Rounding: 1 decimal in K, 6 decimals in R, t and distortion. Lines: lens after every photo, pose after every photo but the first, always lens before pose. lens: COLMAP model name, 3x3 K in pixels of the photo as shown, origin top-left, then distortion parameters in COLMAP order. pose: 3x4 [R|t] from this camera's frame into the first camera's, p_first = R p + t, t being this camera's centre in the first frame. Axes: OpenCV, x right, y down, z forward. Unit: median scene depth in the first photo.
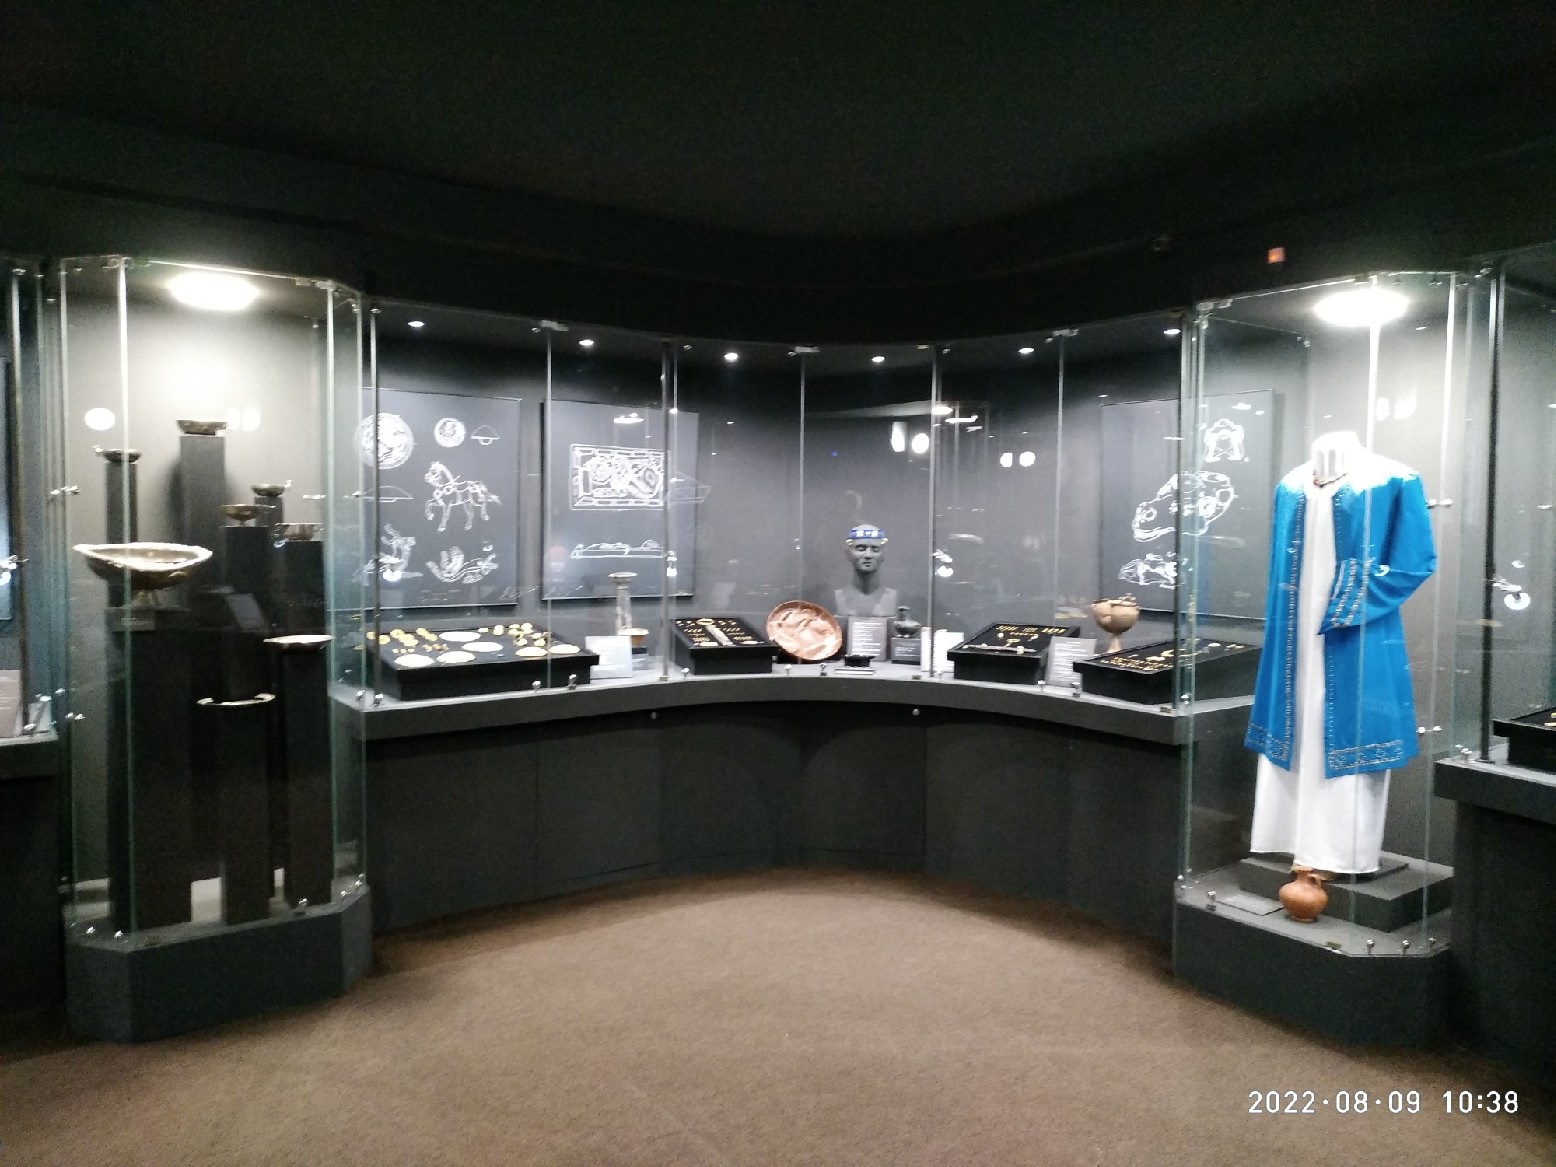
lens RADIAL K [[1119.2, 0, 778.8], [0, 1119.2, 586.0], [0, 0, 1]] dist [-0.000638, -0.001435]
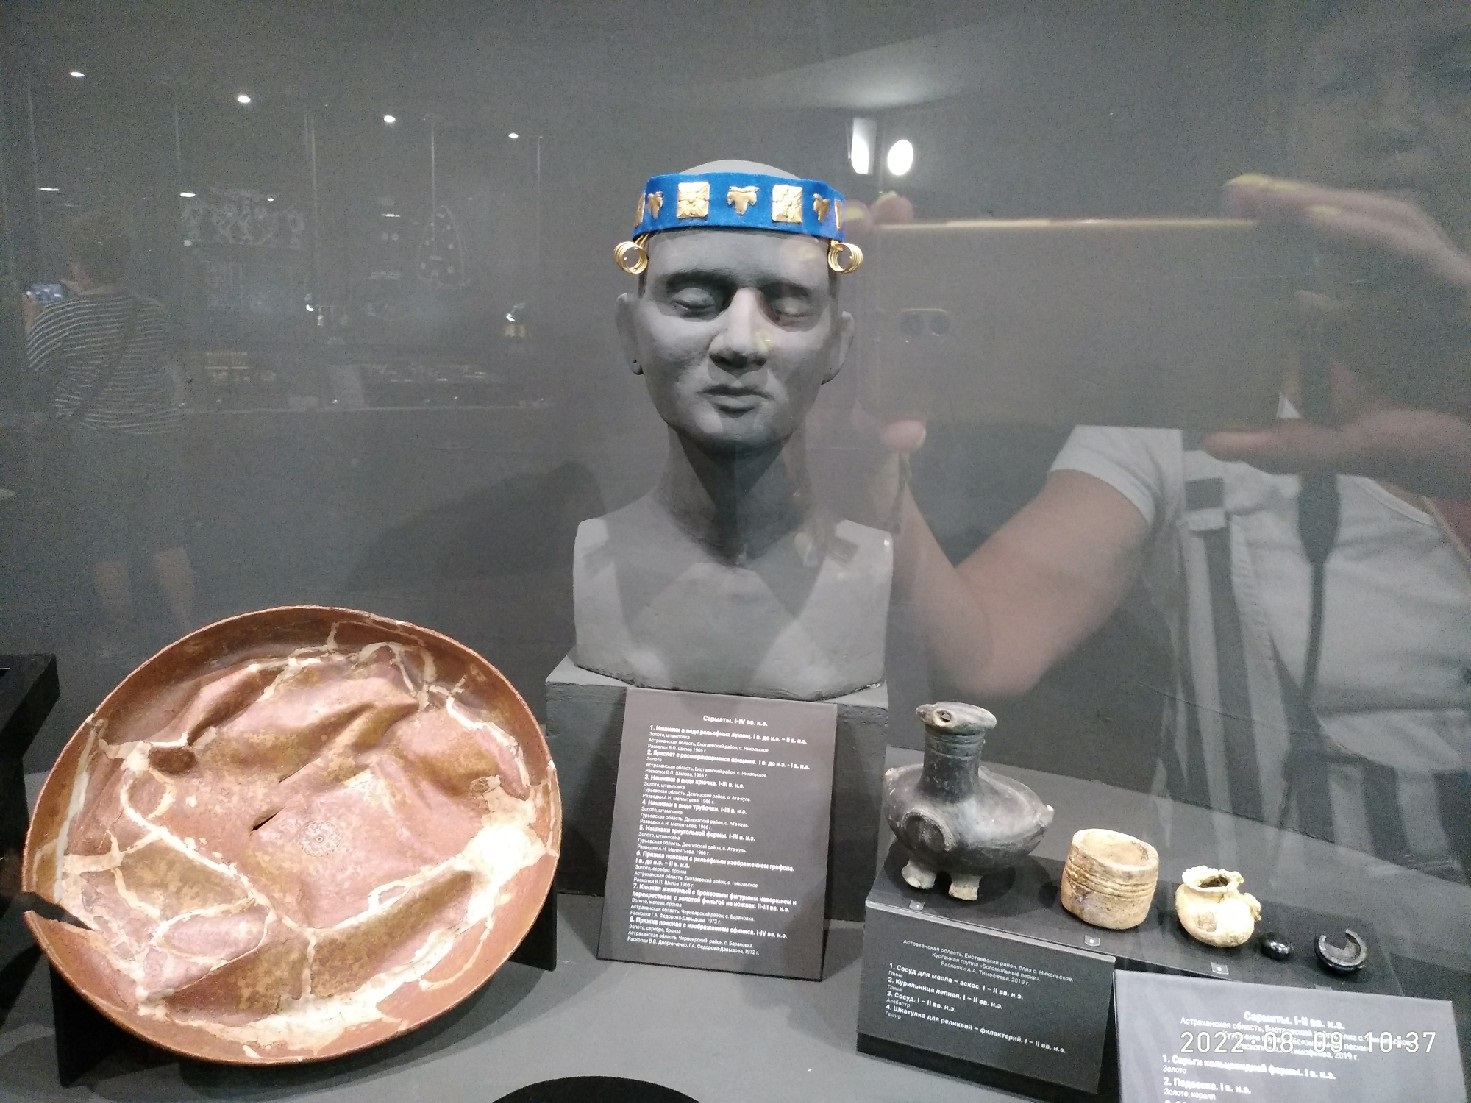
lens RADIAL K [[1058.1, 0, 733.5], [0, 1058.1, 550.4], [0, 0, 1]] dist [-0.000638, -0.001435]
pose [[0.999406, 0.032036, 0.012703, 0.077591], [-0.033635, 0.987022, 0.157021, -0.021792], [-0.007508, -0.157355, 0.987514, 0.843954]]
